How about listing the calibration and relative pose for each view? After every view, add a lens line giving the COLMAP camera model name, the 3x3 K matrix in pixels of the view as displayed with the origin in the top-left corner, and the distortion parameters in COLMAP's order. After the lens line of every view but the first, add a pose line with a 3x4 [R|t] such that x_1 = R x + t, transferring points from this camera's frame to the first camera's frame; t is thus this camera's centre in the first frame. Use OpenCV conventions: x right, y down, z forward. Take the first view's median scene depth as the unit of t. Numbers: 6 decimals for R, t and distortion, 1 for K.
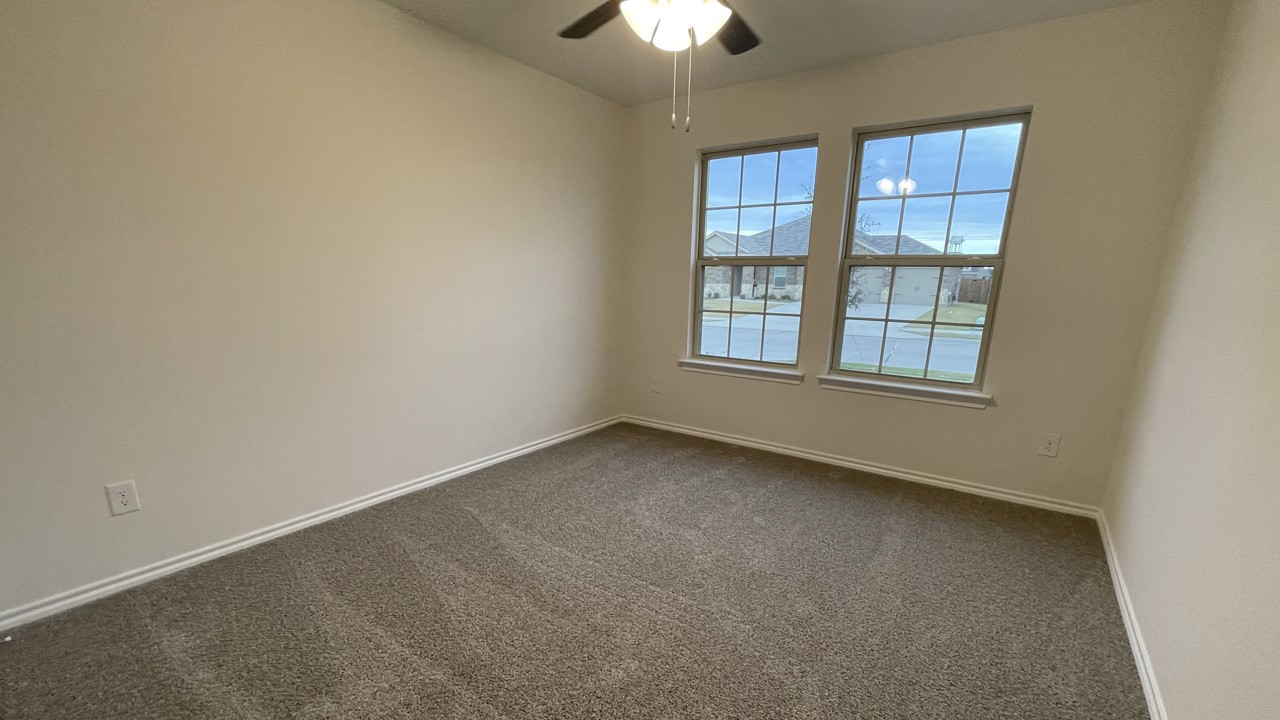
lens RADIAL K [[504.1, 0, 613.6], [0, 504.1, 384.8], [0, 0, 1]] dist [-0.000130, -0.000121]
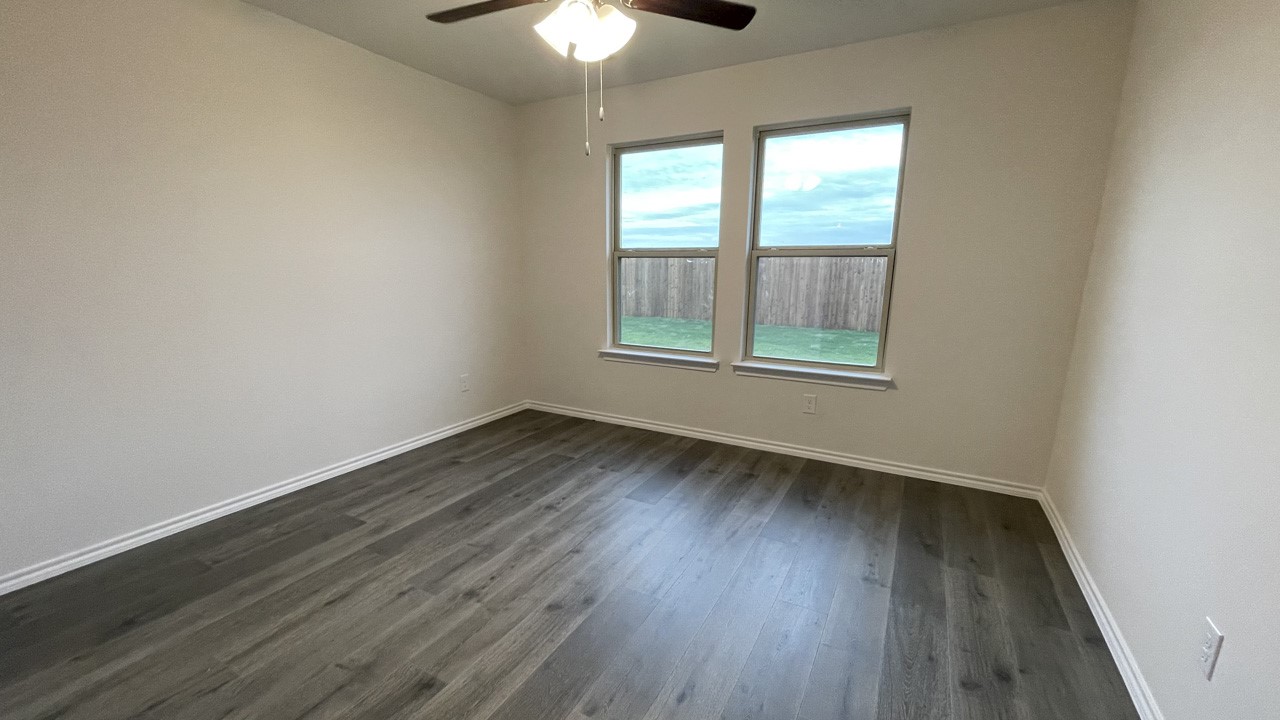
lens RADIAL K [[522.6, 0, 619.3], [0, 522.6, 382.3], [0, 0, 1]] dist [0.000121, 0.000009]
pose [[0.996523, -0.023914, 0.079807, 0.088848], [0.023771, 0.999714, 0.002734, 0.015020], [-0.079850, -0.000828, 0.996807, -0.061445]]
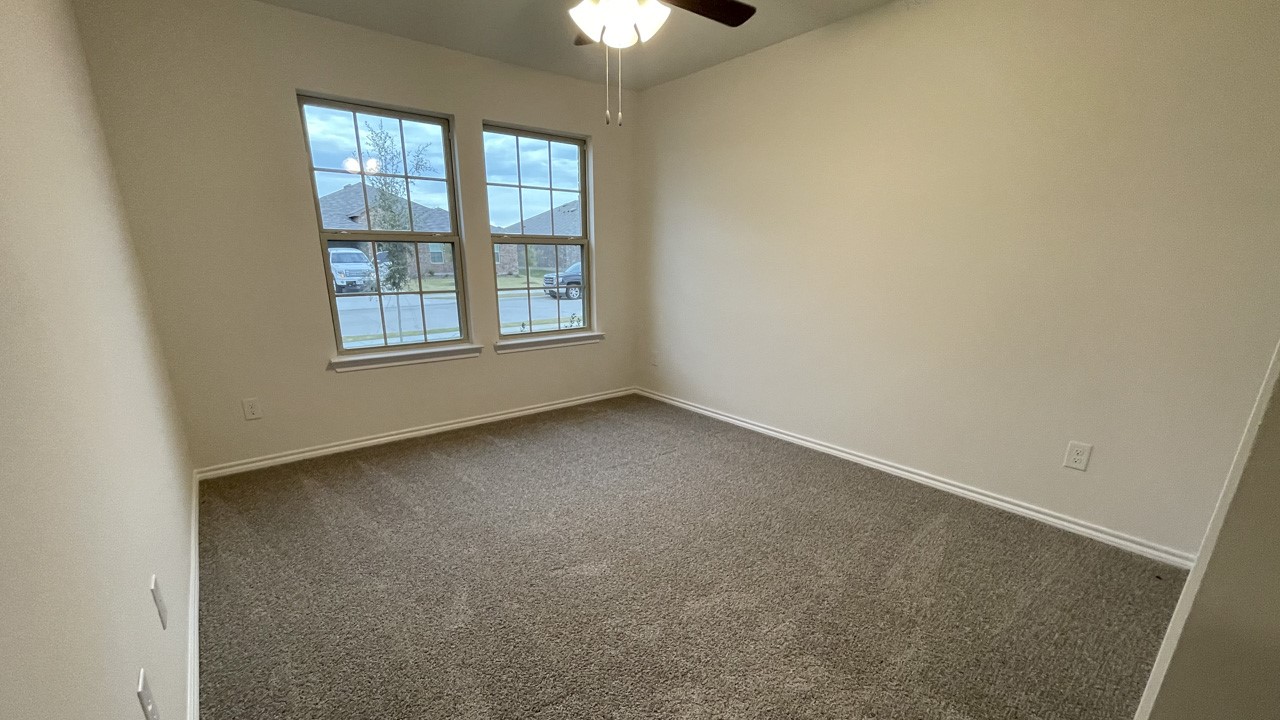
lens RADIAL K [[504.1, 0, 613.6], [0, 504.1, 384.8], [0, 0, 1]] dist [-0.000130, -0.000121]
pose [[0.329771, -0.247886, 0.910935, -0.524215], [0.202231, 0.961062, 0.188316, -0.084277], [-0.922146, 0.122119, 0.367061, 0.354652]]
